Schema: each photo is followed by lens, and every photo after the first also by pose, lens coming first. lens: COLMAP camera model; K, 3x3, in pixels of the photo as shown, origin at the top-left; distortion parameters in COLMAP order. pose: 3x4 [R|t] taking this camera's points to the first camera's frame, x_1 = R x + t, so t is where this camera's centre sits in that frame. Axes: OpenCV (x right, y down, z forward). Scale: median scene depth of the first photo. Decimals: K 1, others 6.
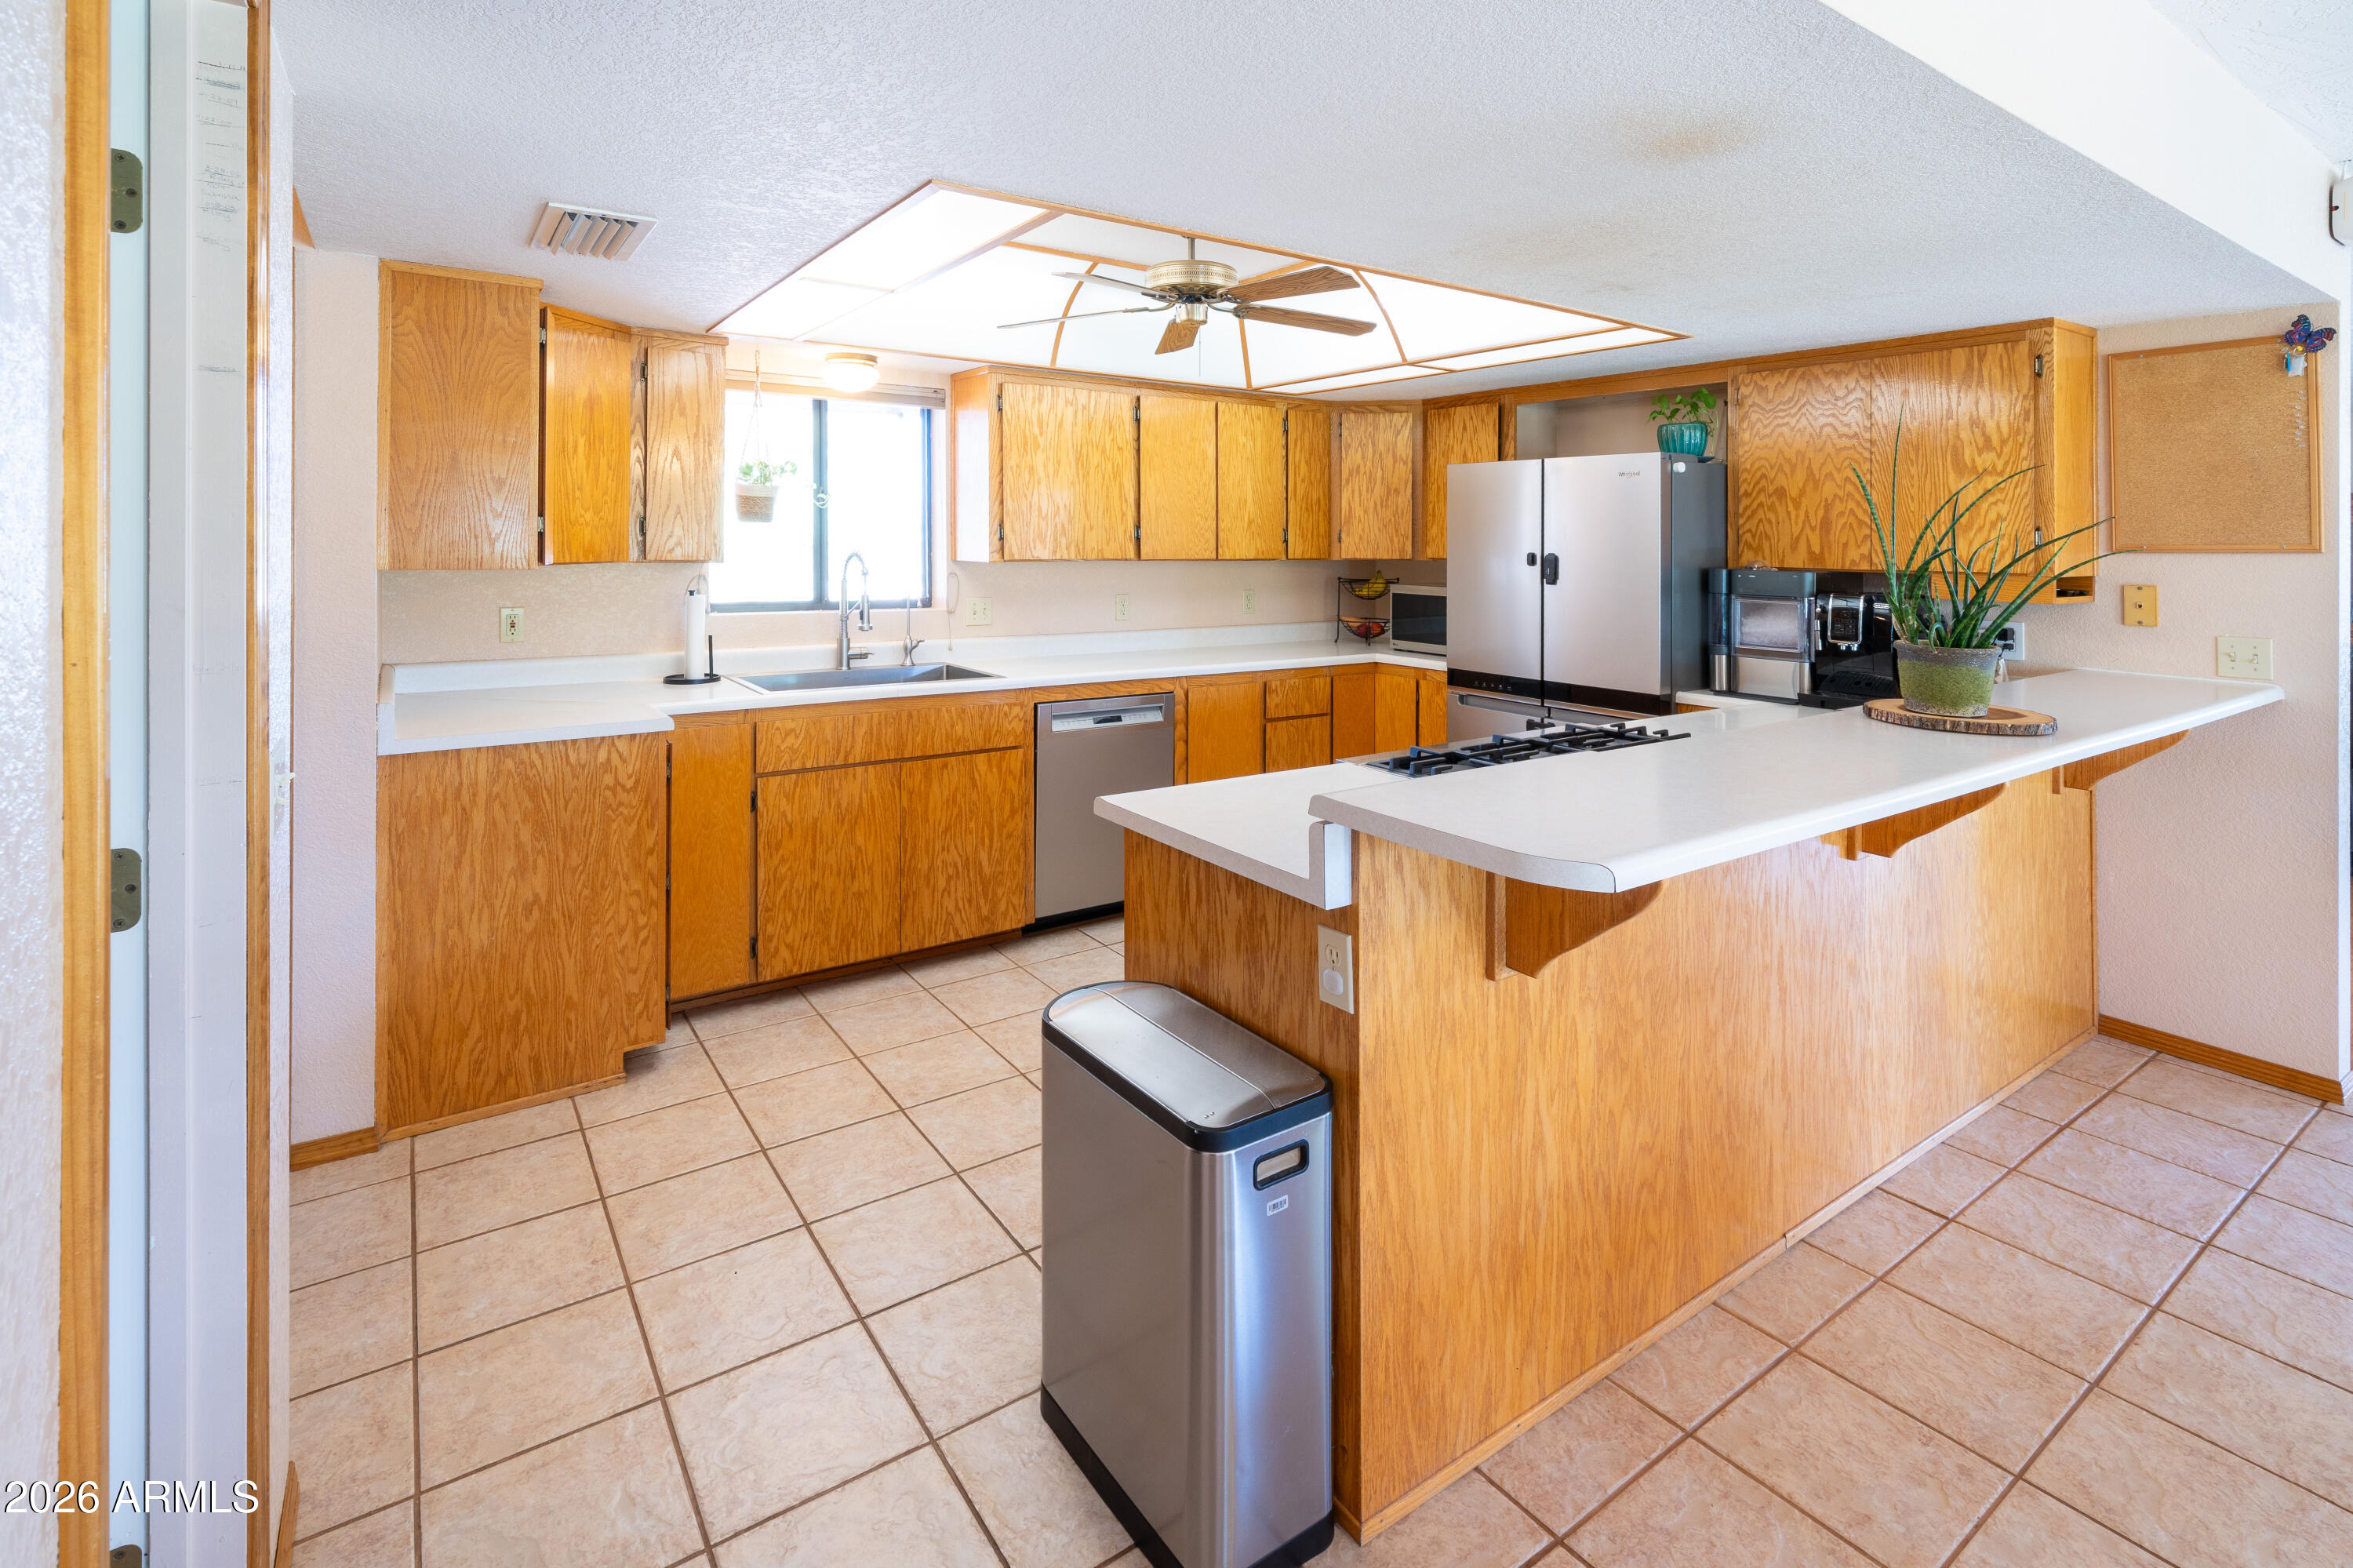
lens RADIAL K [[1113.7, 0, 1170.9], [0, 1113.7, 545.1], [0, 0, 1]] dist [-0.001234, 0.000129]
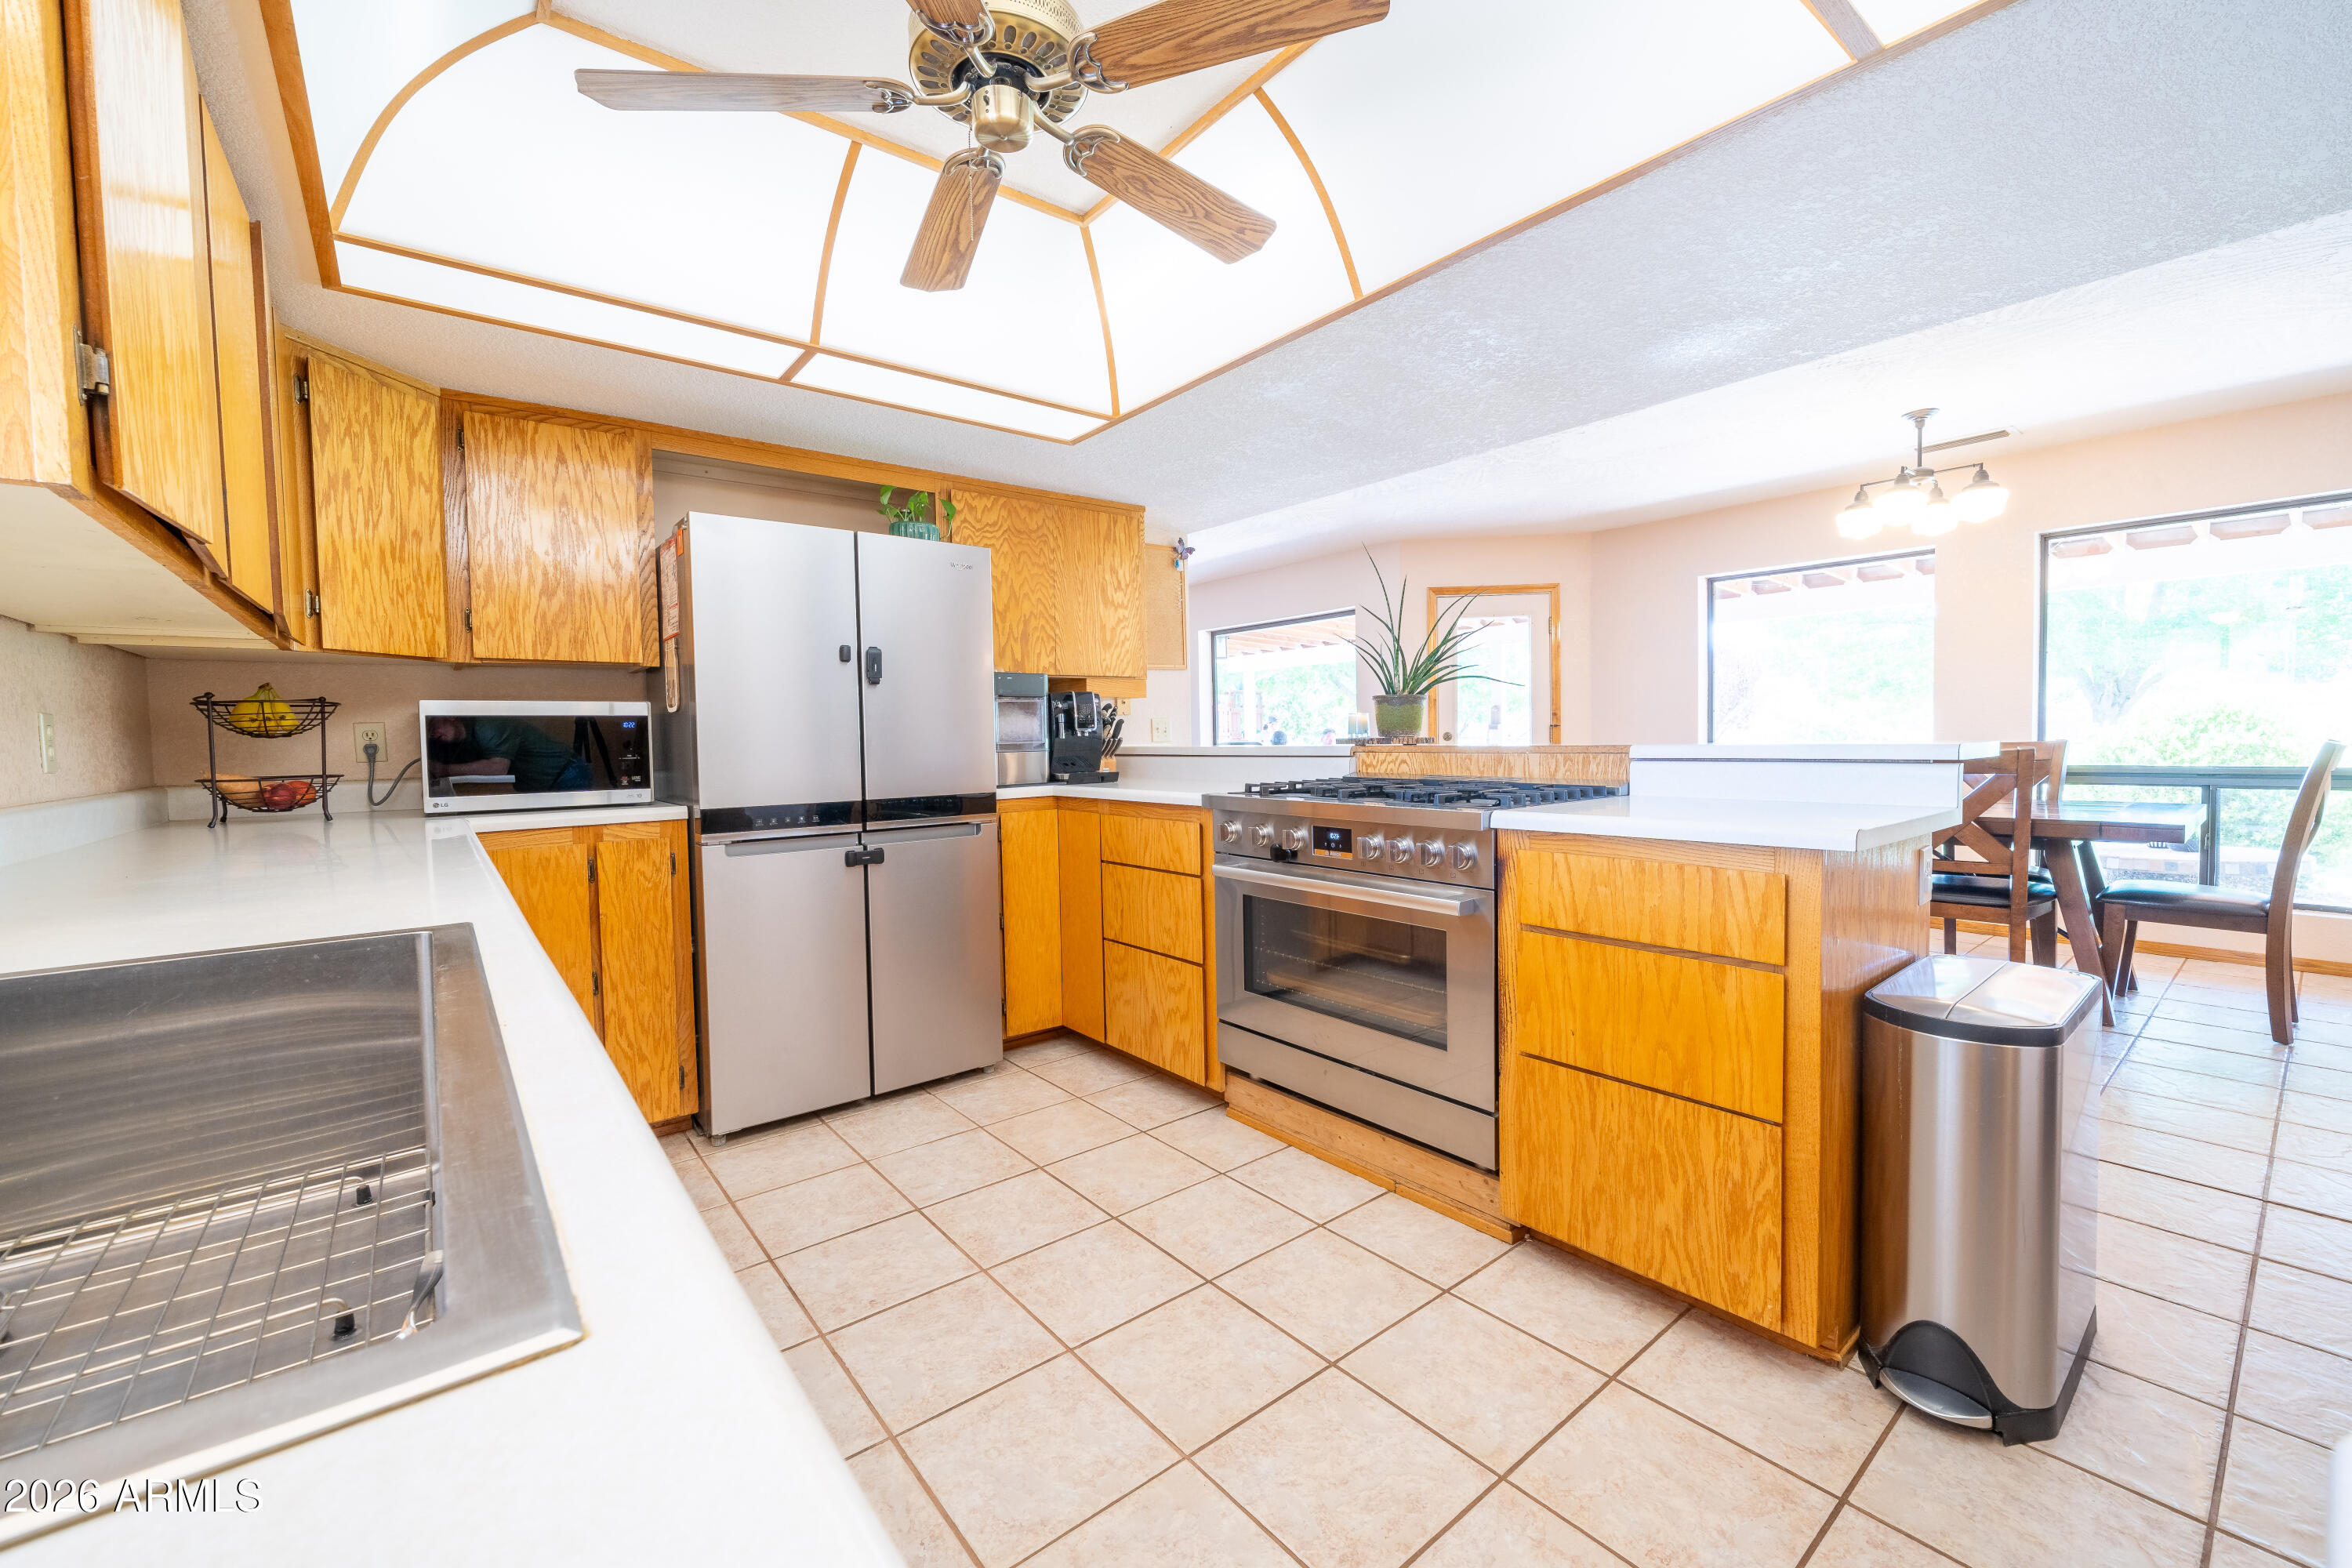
lens RADIAL K [[944.7, 0, 1176.8], [0, 944.7, 775.2], [0, 0, 1]] dist [0.000574, 0.000261]
pose [[-0.068683, -0.050071, 0.996381, -0.371712], [0.024658, 0.998349, 0.051870, 0.069230], [-0.997334, 0.028132, -0.067335, 0.788675]]
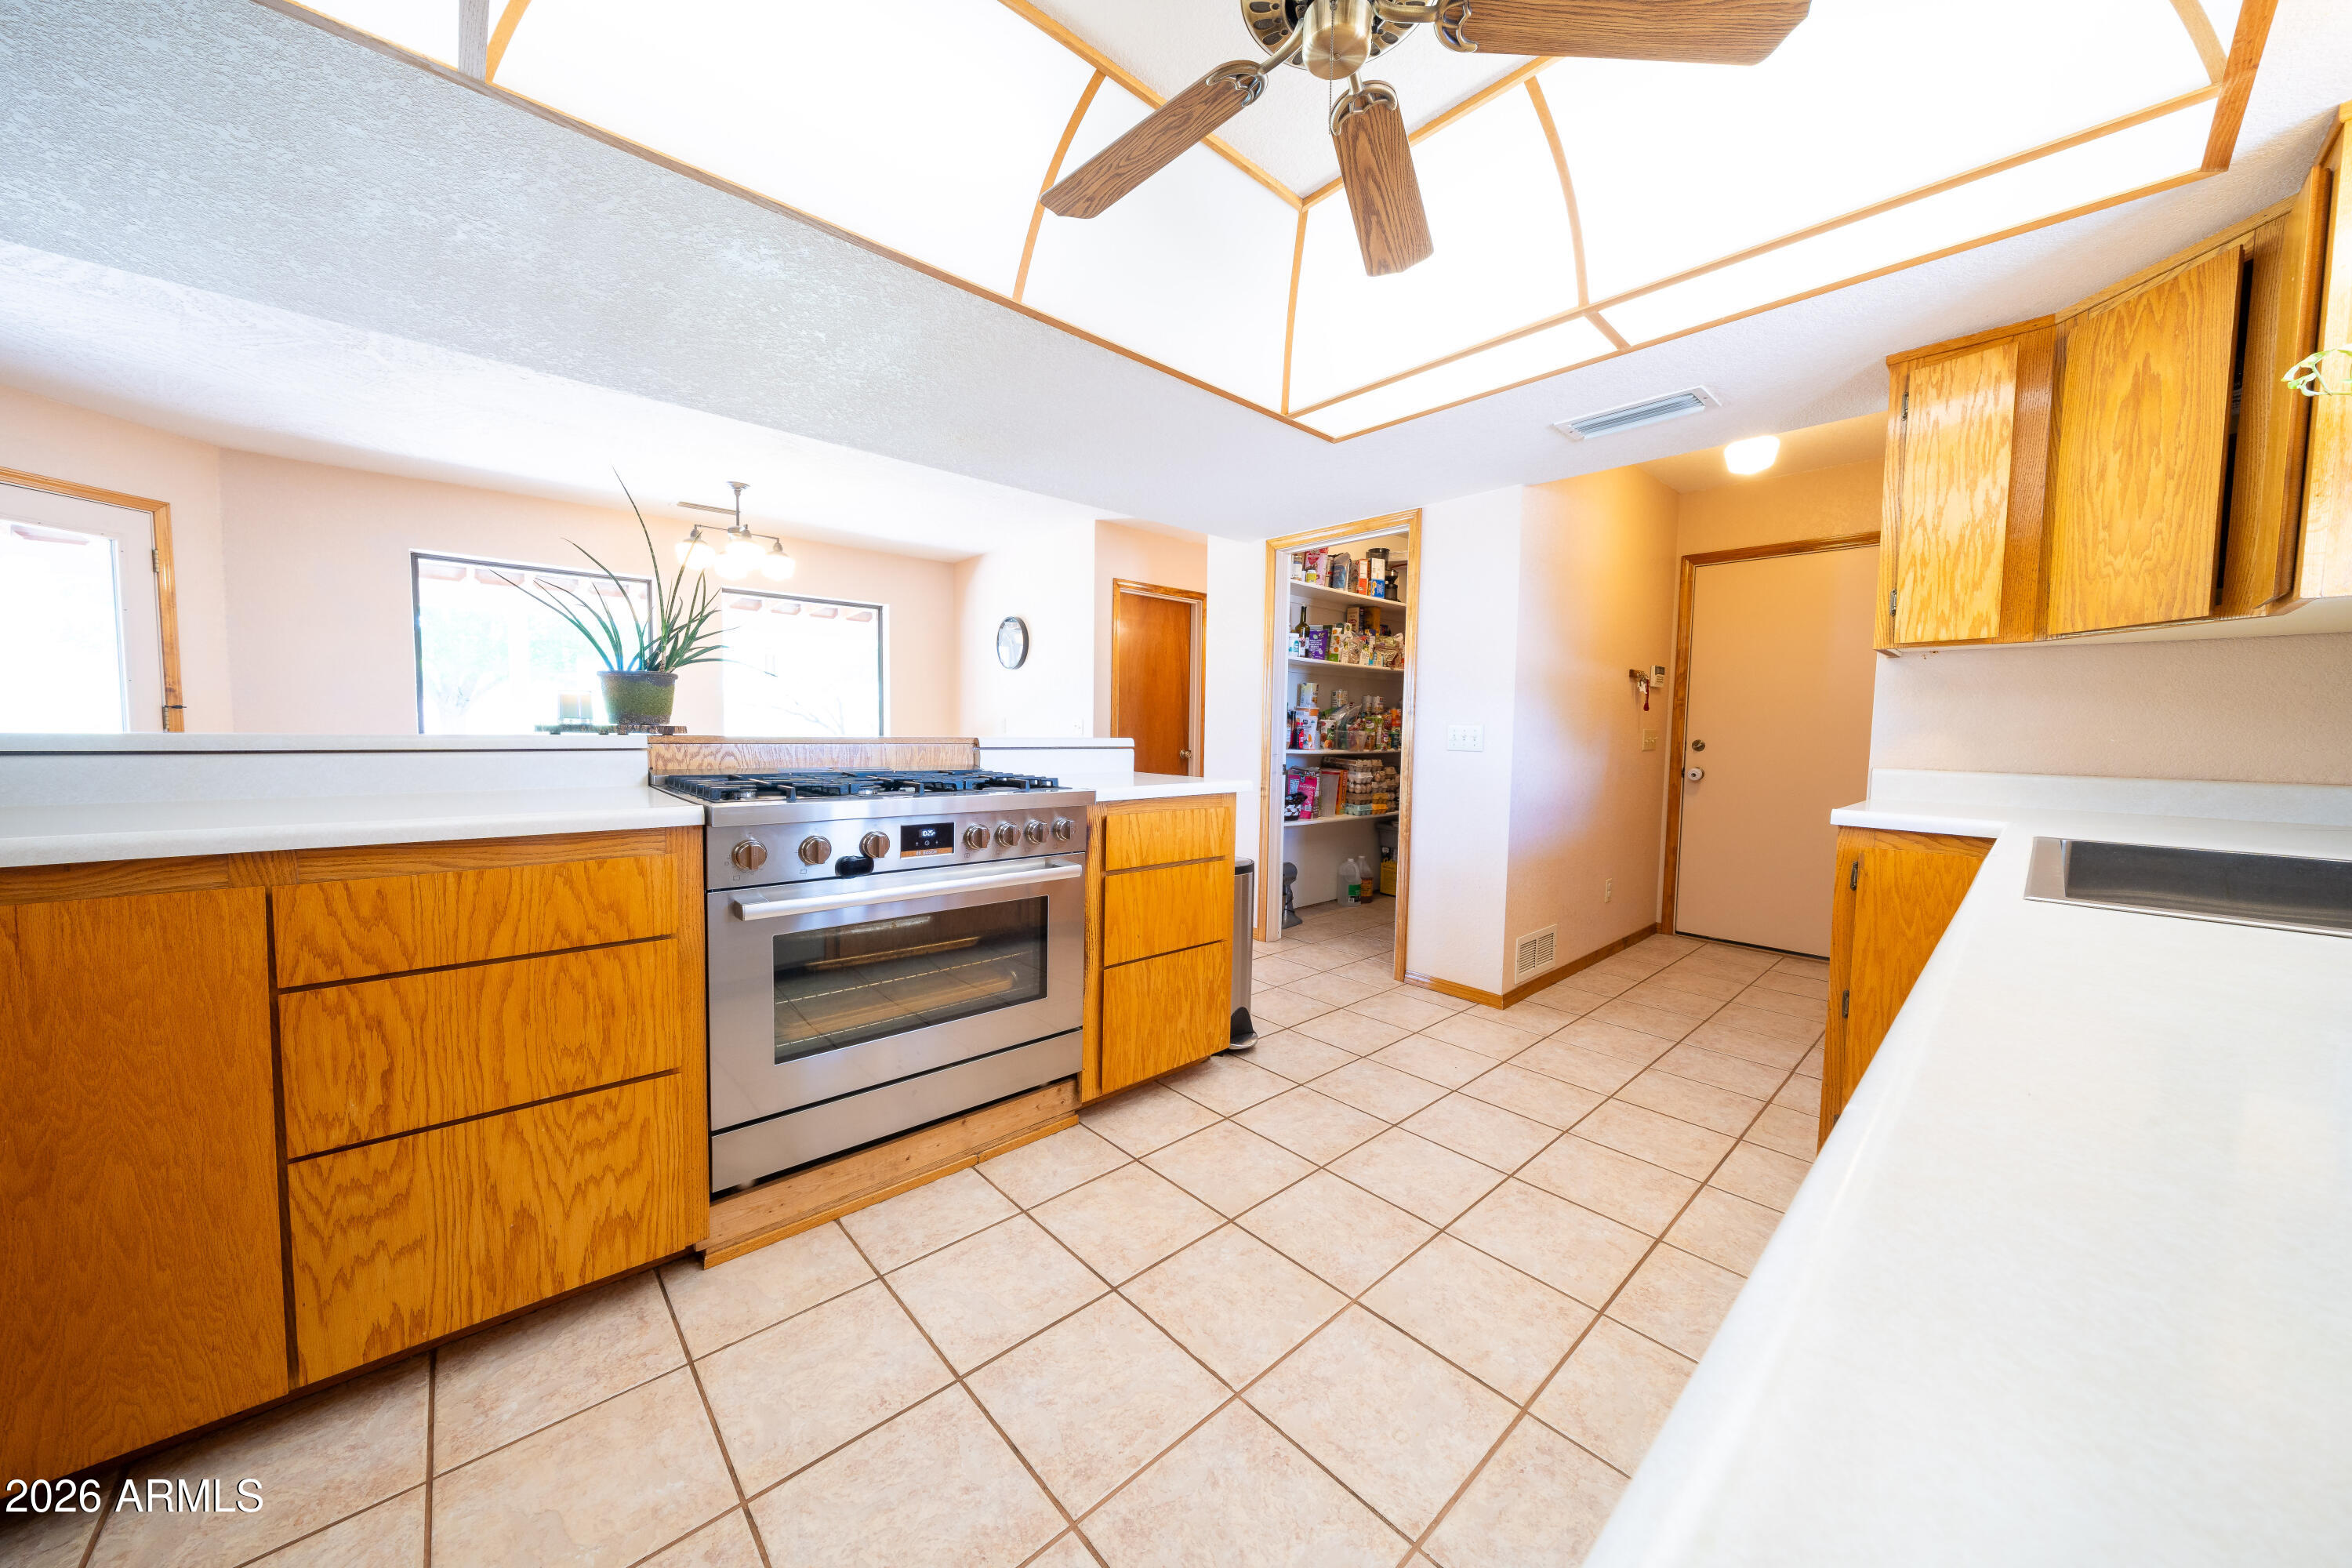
lens RADIAL K [[798.1, 0, 1175.3], [0, 798.1, 775.3], [0, 0, 1]] dist [0.000153, -0.002568]
pose [[-0.991532, -0.017721, -0.128648, 0.107064], [-0.026316, 0.997511, 0.065420, 0.072187], [0.127169, 0.068251, -0.989530, 1.115409]]
